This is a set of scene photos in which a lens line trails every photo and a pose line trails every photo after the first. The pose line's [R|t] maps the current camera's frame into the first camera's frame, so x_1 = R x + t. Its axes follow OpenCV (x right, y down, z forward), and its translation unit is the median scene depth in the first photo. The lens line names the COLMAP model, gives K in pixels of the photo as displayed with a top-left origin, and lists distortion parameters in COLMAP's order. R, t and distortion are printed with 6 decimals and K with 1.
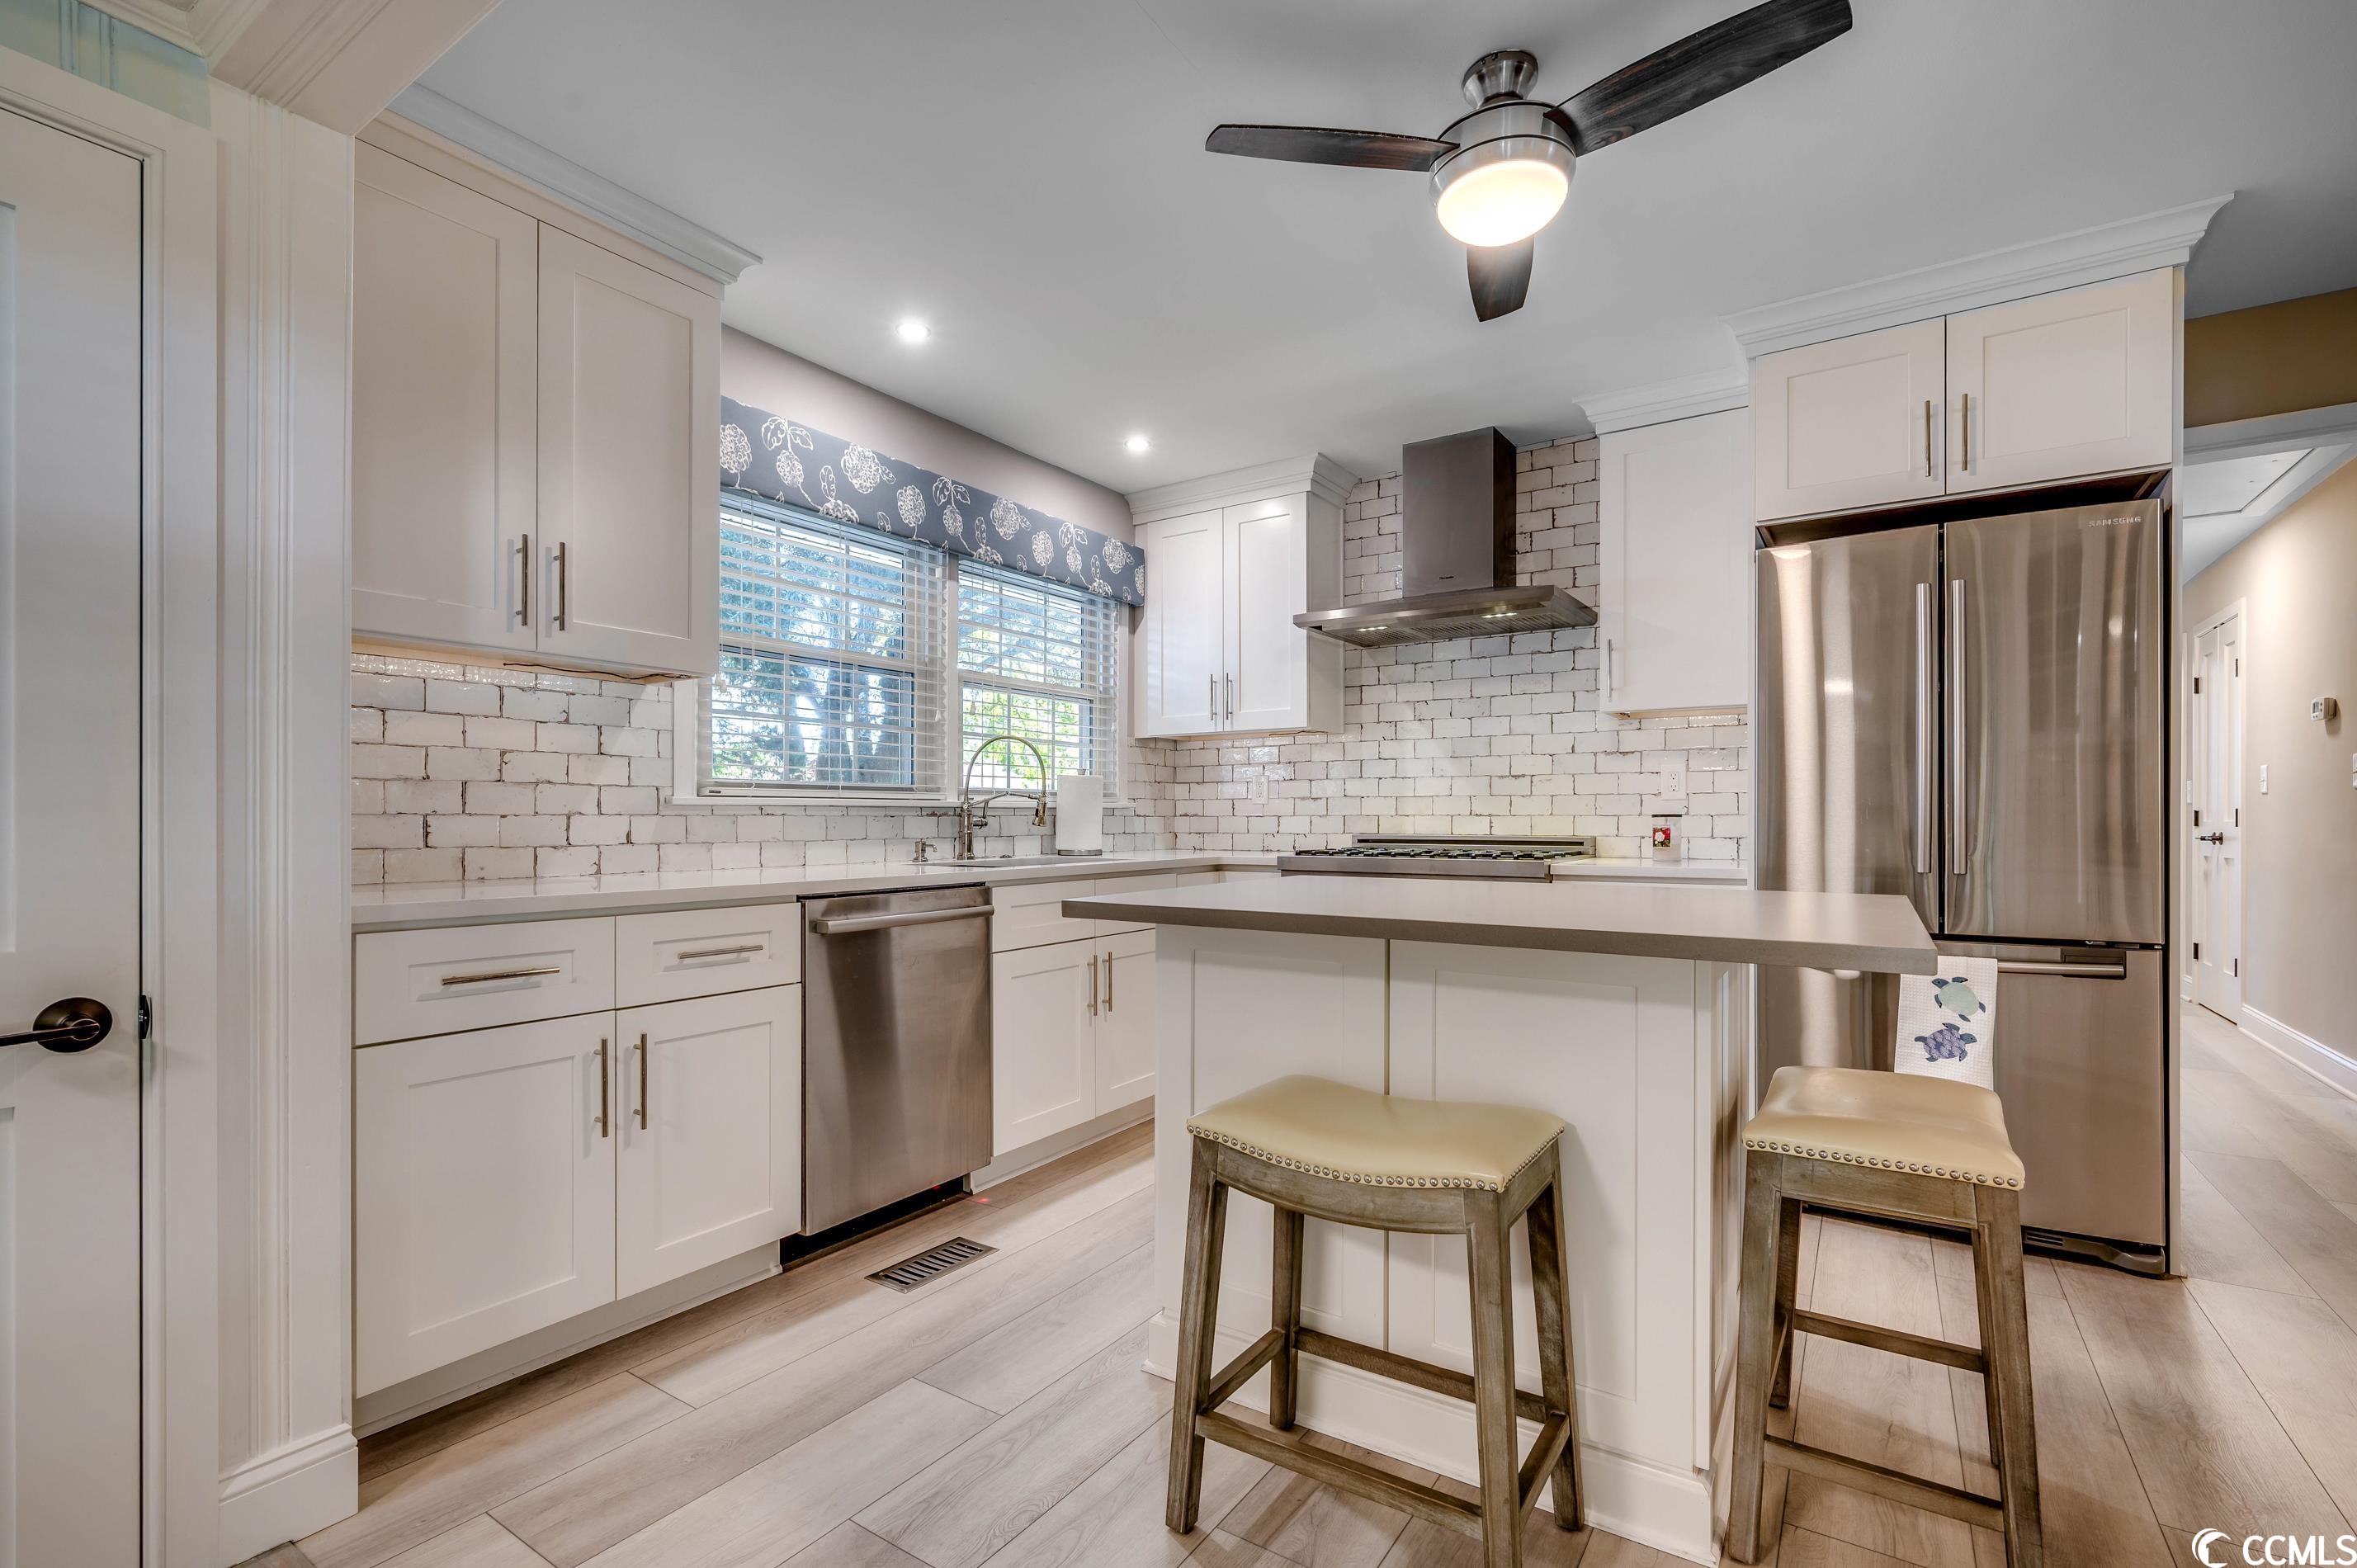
lens RADIAL K [[1037.1, 0, 1183.4], [0, 1037.1, 818.2], [0, 0, 1]] dist [-0.000317, -0.000132]
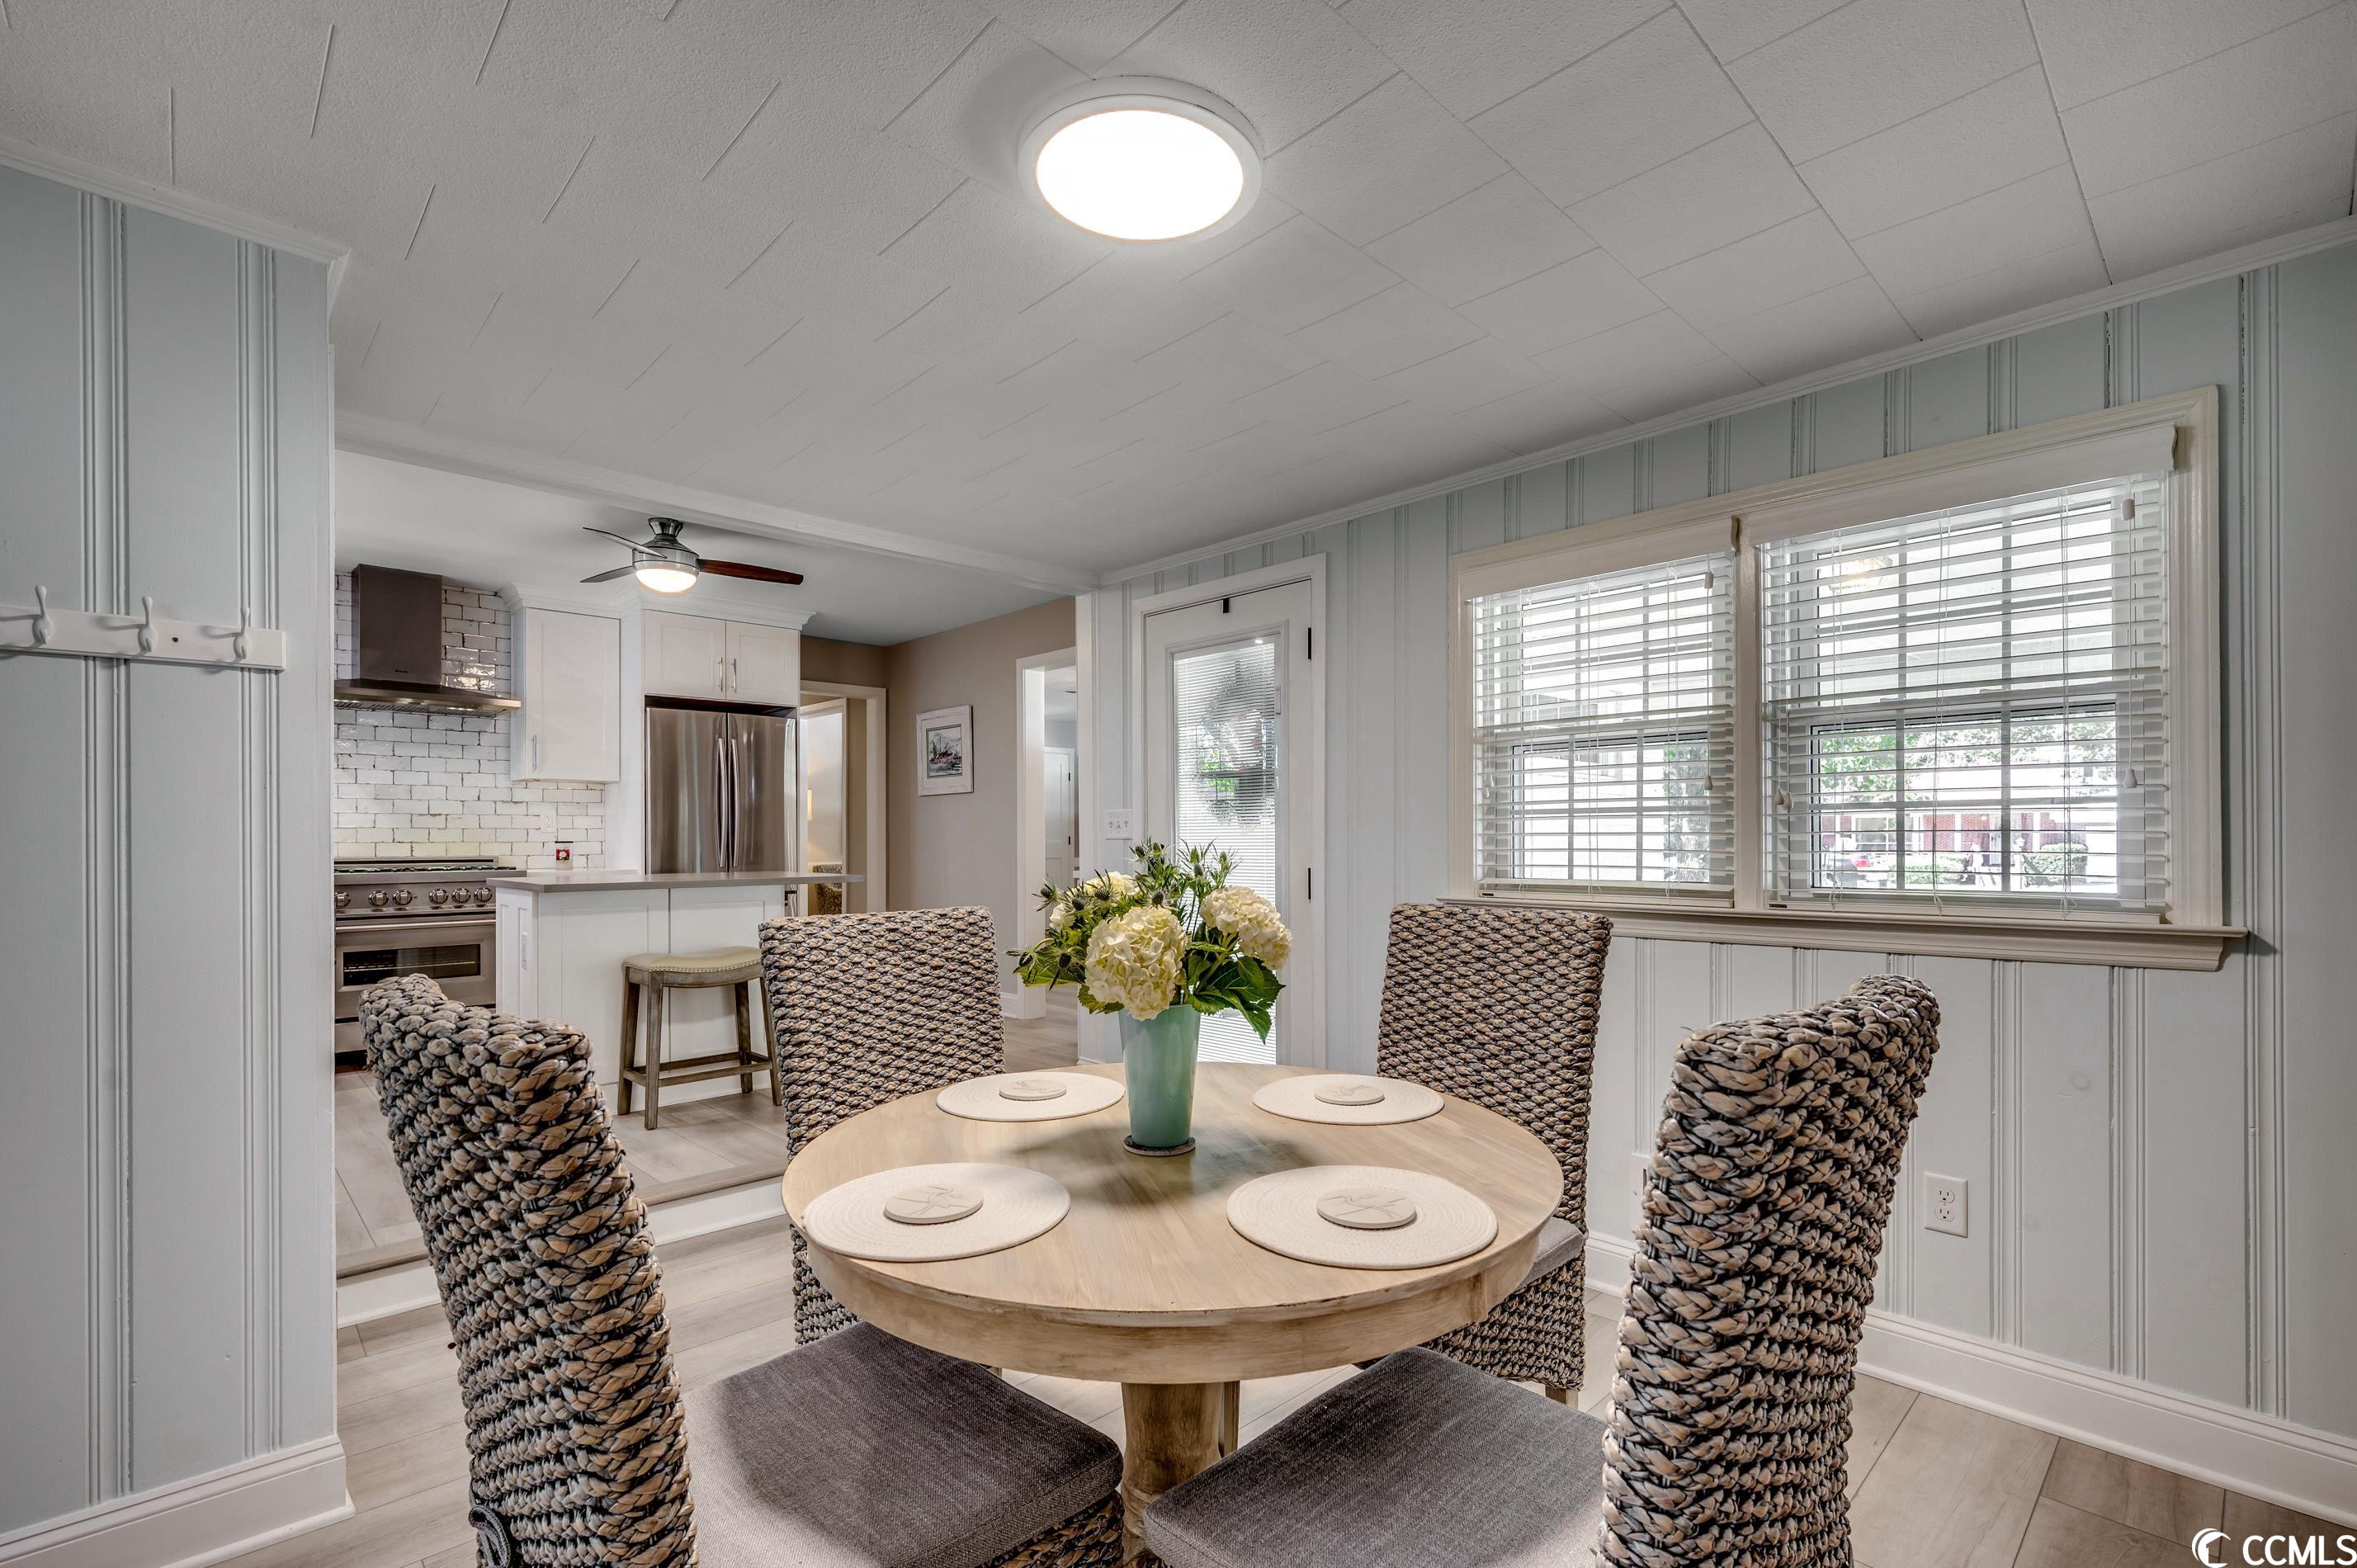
lens RADIAL K [[1052.5, 0, 1184.3], [0, 1052.5, 839.8], [0, 0, 1]] dist [0.002606, -0.000183]
pose [[0.221242, -0.003092, 0.975214, -0.517154], [0.004011, 0.999989, 0.002261, -0.003135], [-0.975211, 0.003411, 0.221252, -0.194596]]
